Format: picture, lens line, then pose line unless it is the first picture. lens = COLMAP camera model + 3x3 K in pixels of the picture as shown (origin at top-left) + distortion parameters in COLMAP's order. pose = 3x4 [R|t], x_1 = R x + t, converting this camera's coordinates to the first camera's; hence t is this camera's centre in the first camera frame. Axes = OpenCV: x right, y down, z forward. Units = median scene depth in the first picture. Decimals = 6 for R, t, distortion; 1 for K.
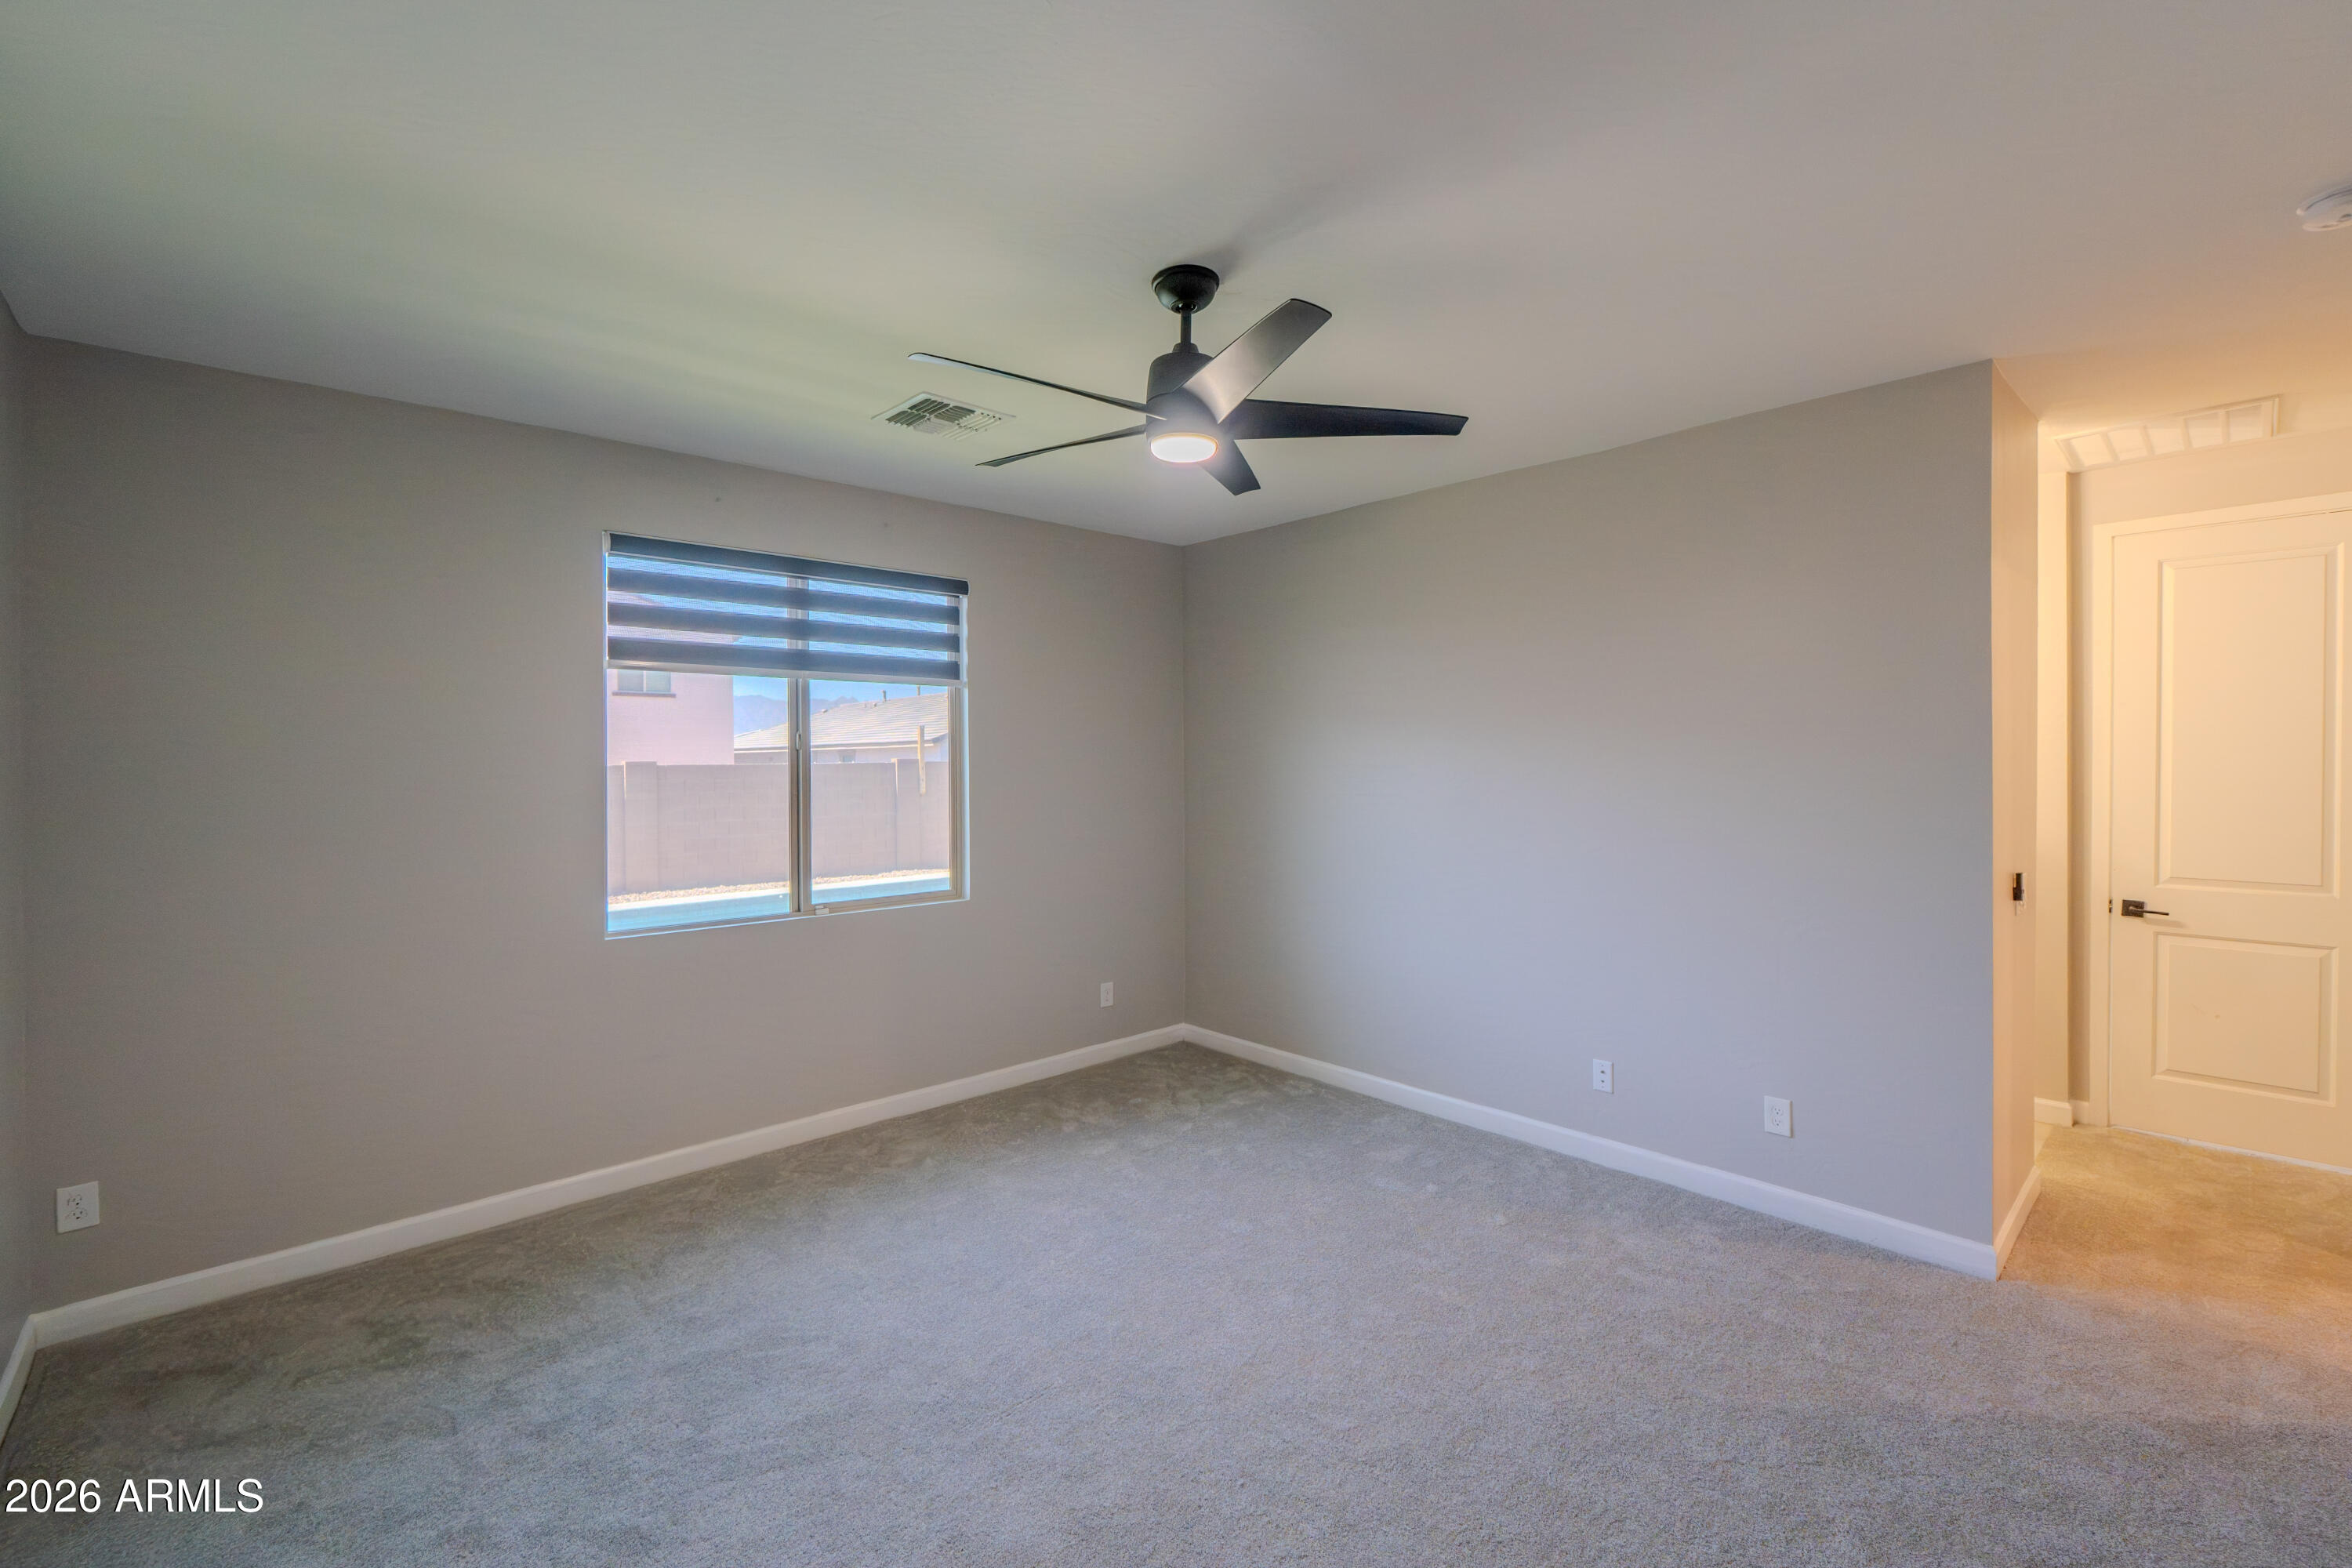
lens RADIAL K [[990.2, 0, 1189.3], [0, 990.2, 770.1], [0, 0, 1]] dist [0.001857, 0.000439]
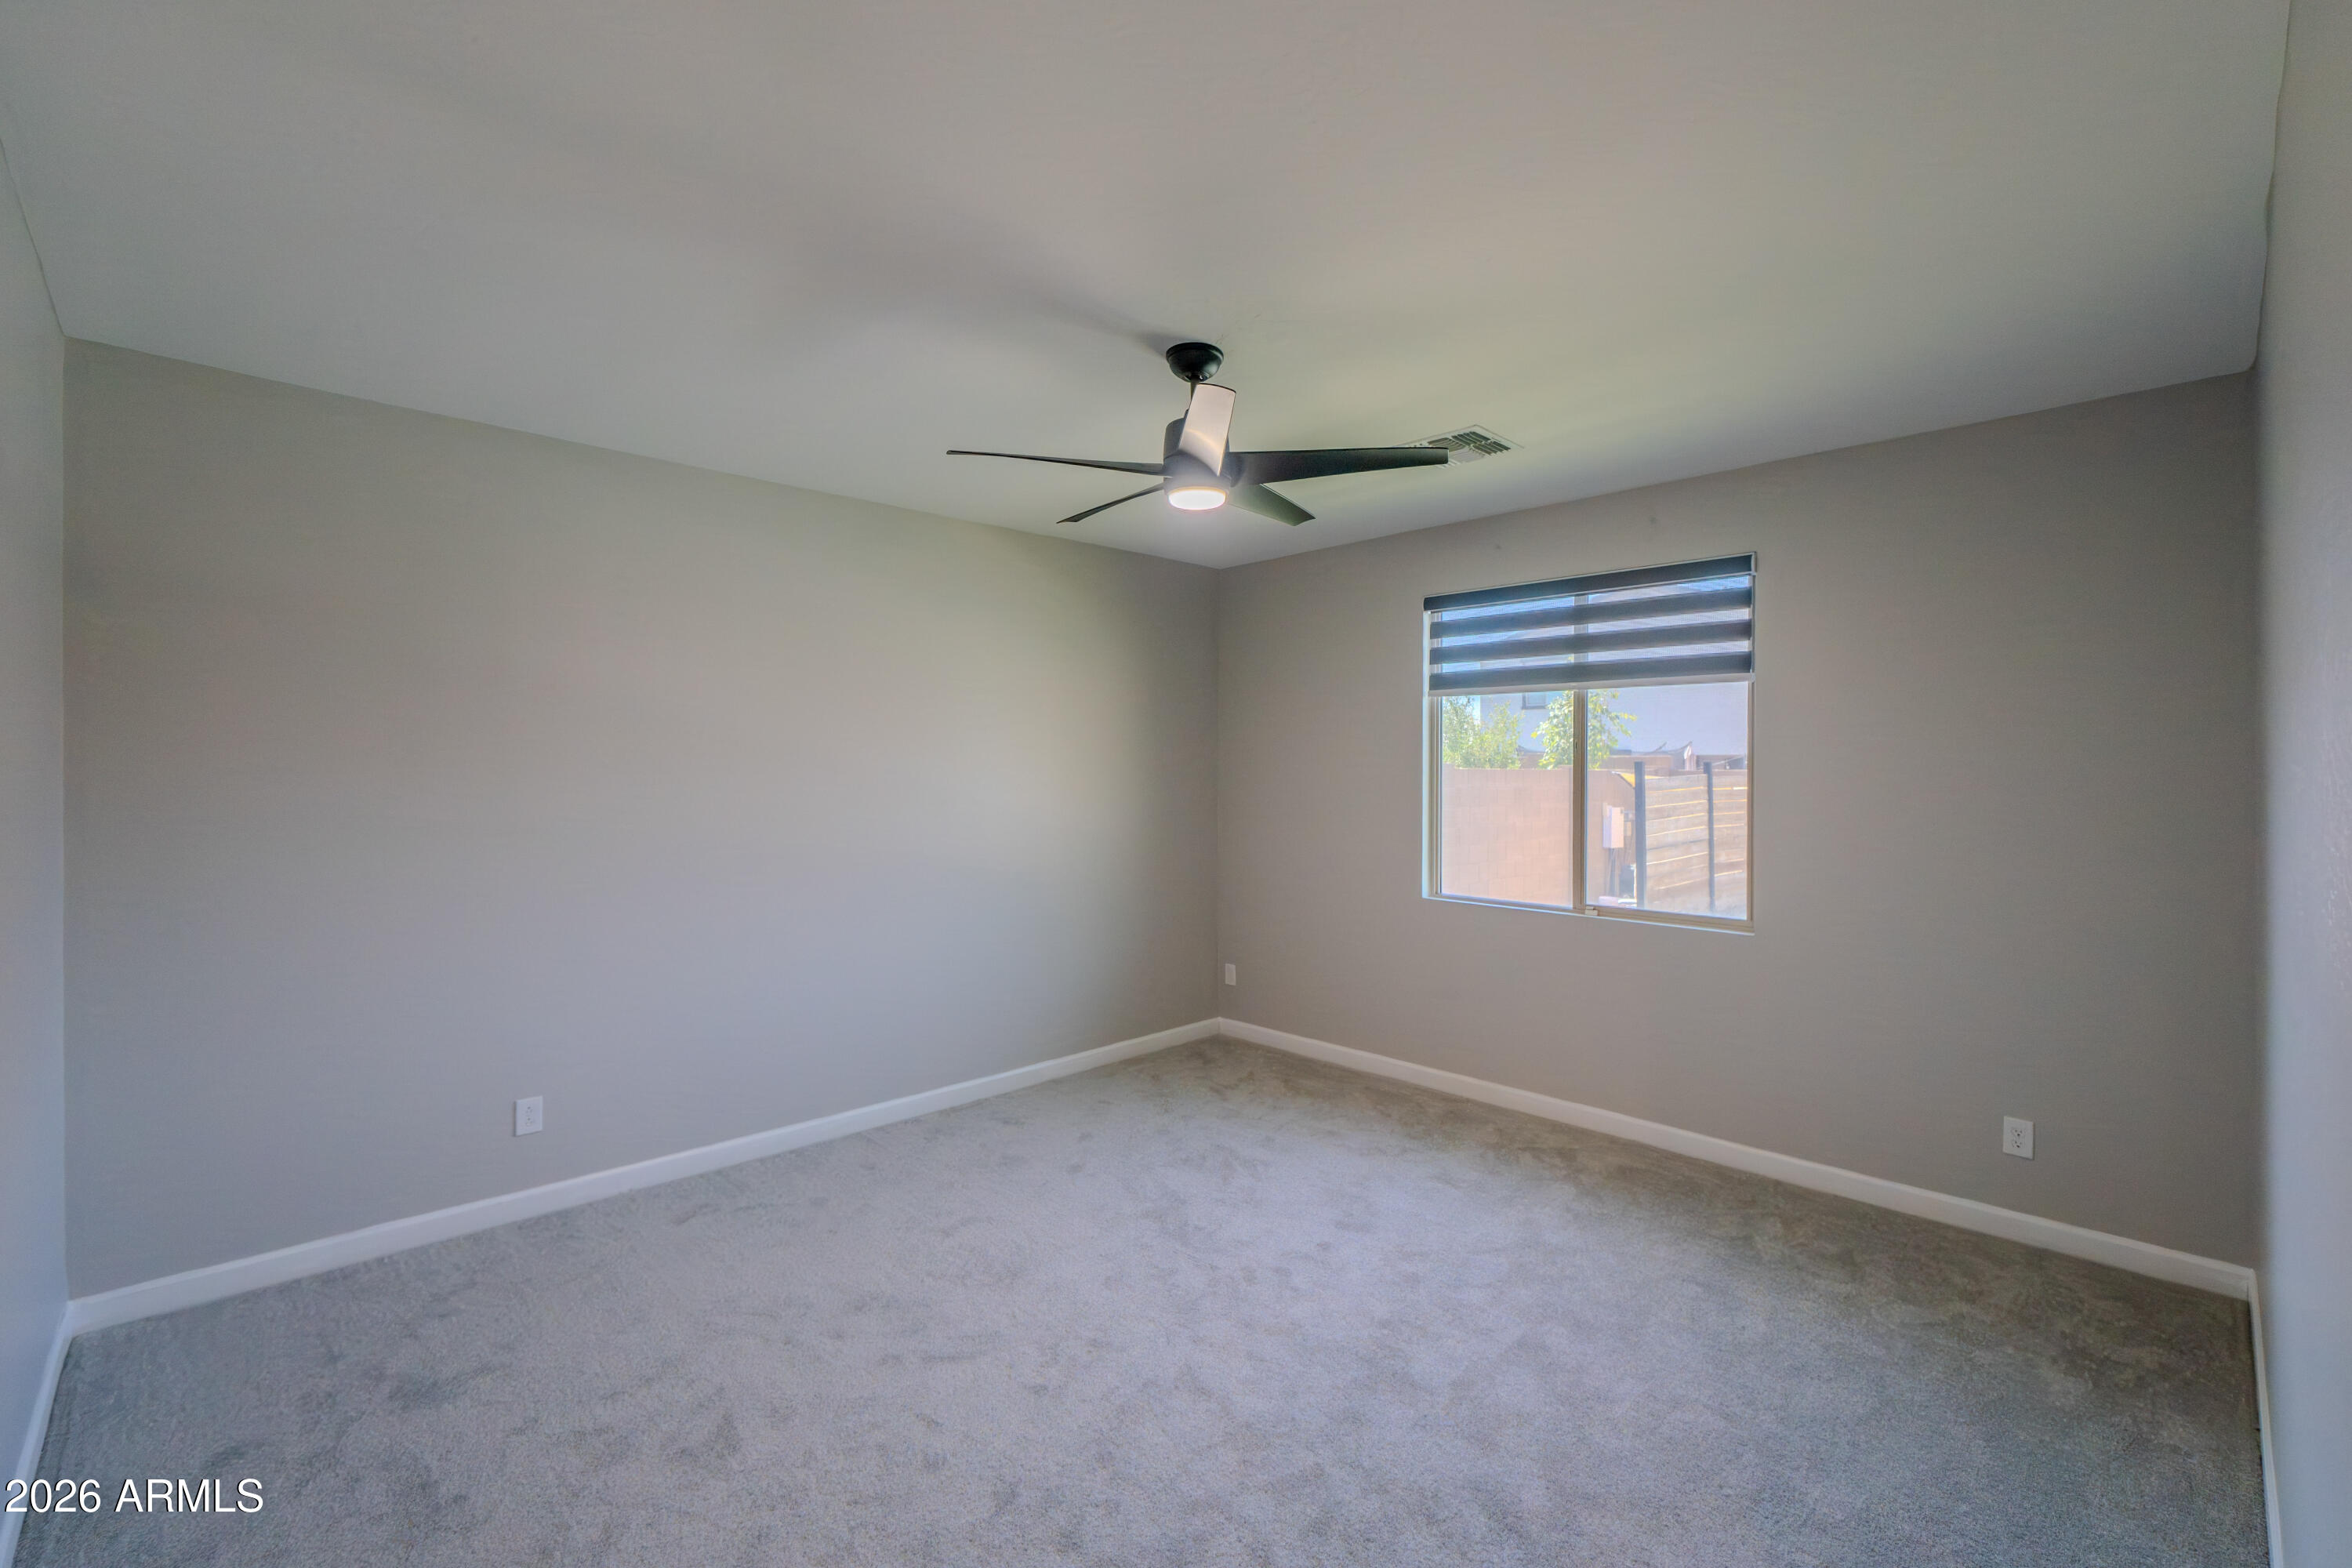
lens RADIAL K [[990.2, 0, 1189.3], [0, 990.2, 770.1], [0, 0, 1]] dist [0.001857, 0.000439]
pose [[0.041128, 0.008356, -0.999119, 0.738707], [-0.012783, 0.999888, 0.007837, -0.010281], [0.999072, 0.012450, 0.041230, 0.608067]]
